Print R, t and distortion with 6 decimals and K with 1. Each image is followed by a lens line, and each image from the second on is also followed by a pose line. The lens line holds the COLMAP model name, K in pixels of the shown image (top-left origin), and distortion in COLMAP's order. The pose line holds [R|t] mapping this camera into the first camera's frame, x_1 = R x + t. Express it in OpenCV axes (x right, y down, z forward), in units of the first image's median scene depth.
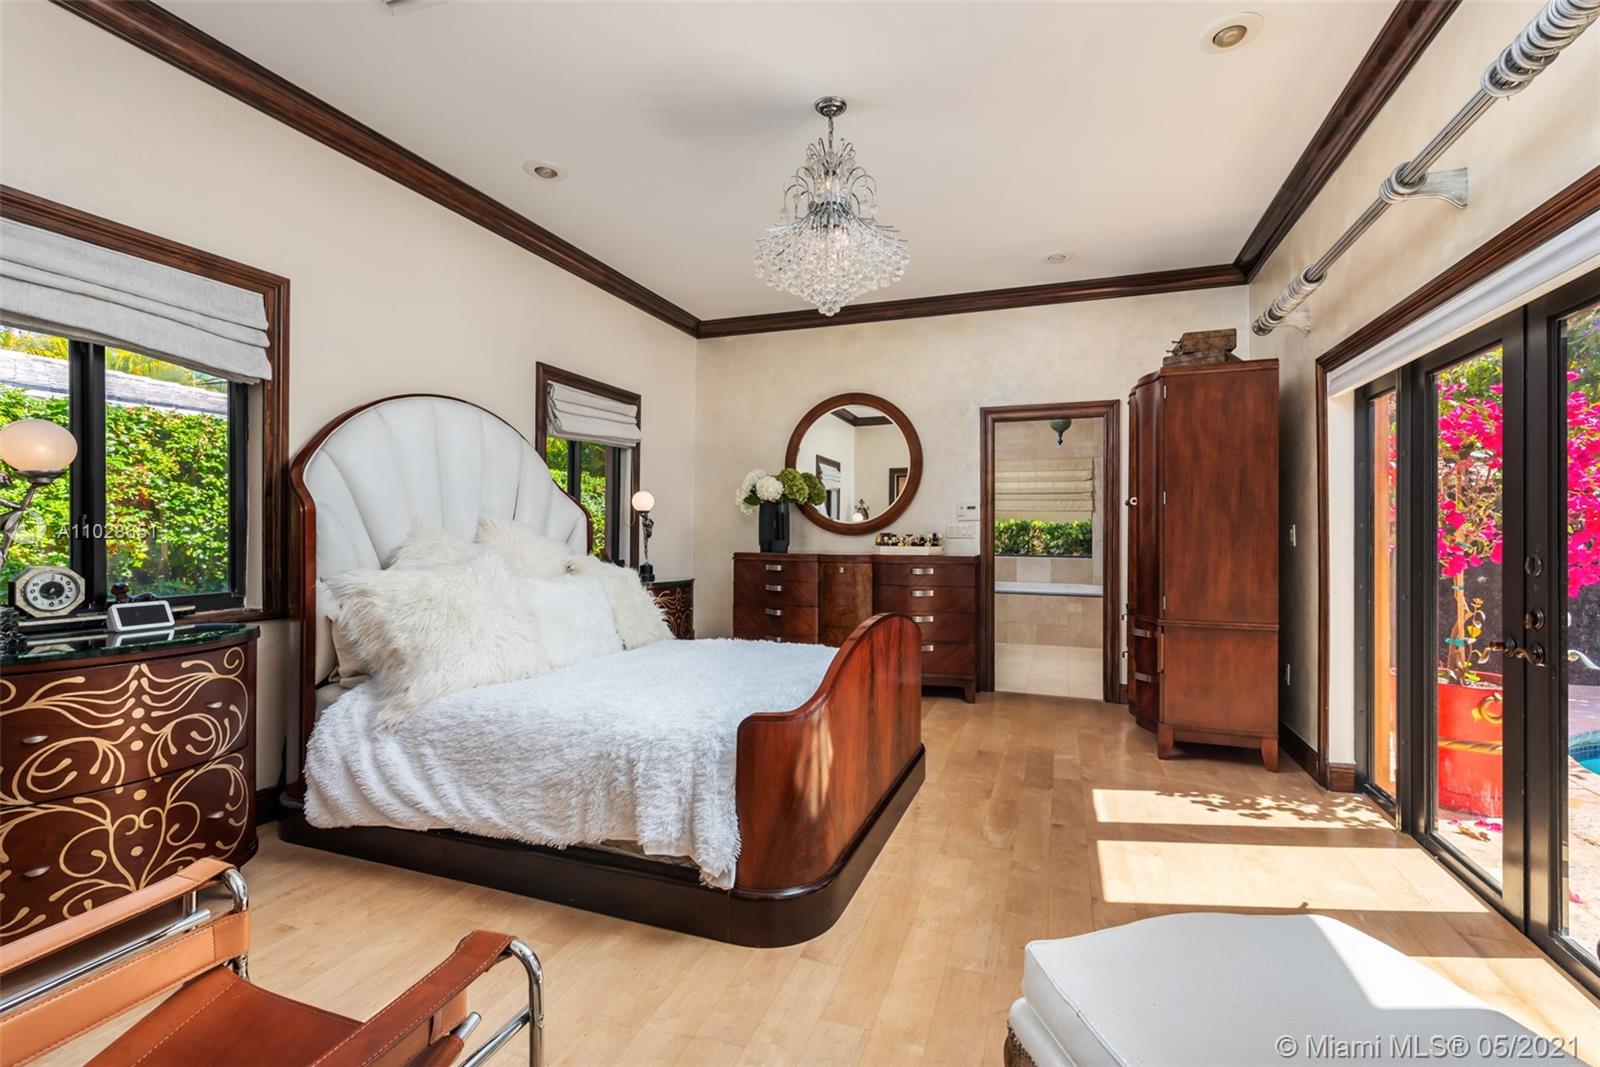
lens RADIAL K [[711.5, 0, 800.0], [0, 711.5, 533.5], [0, 0, 1]] dist [0.035203, 0.000319]
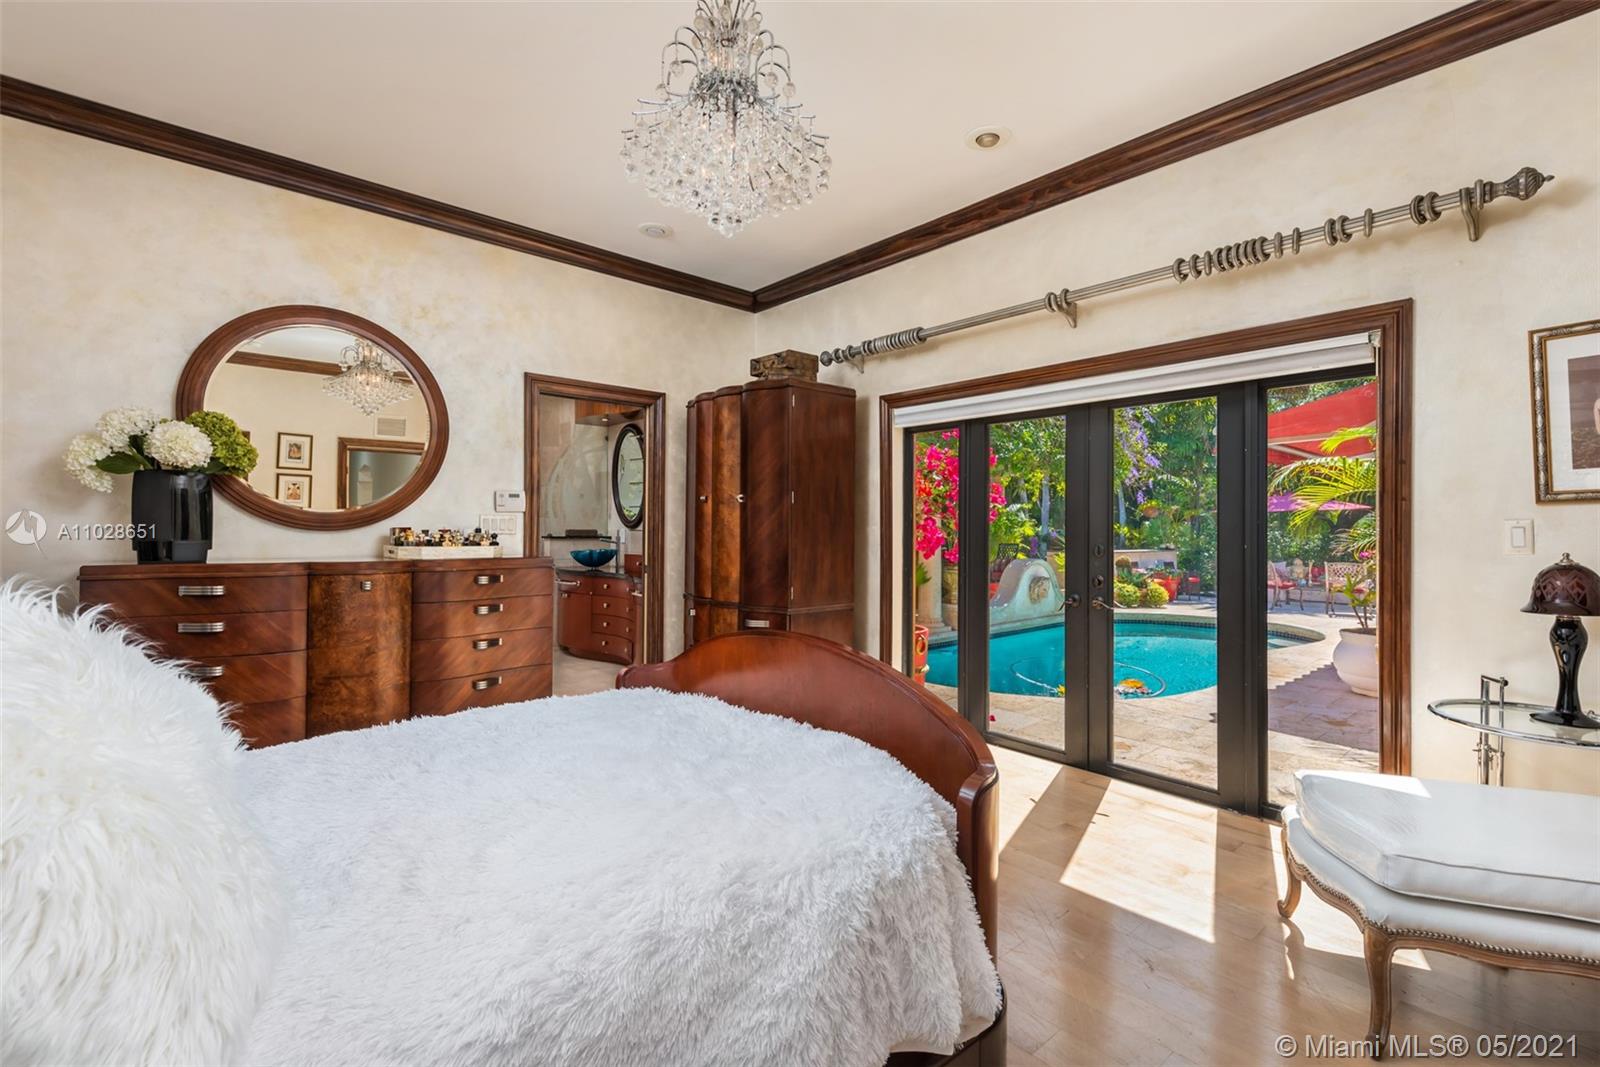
lens RADIAL K [[728.5, 0, 803.3], [0, 728.5, 517.7], [0, 0, 1]] dist [0.017143, 0.000087]
pose [[0.464198, 0.013132, 0.885634, -0.331003], [-0.005344, 0.999913, -0.012026, -0.003622], [-0.885715, 0.000850, 0.464228, 0.336333]]
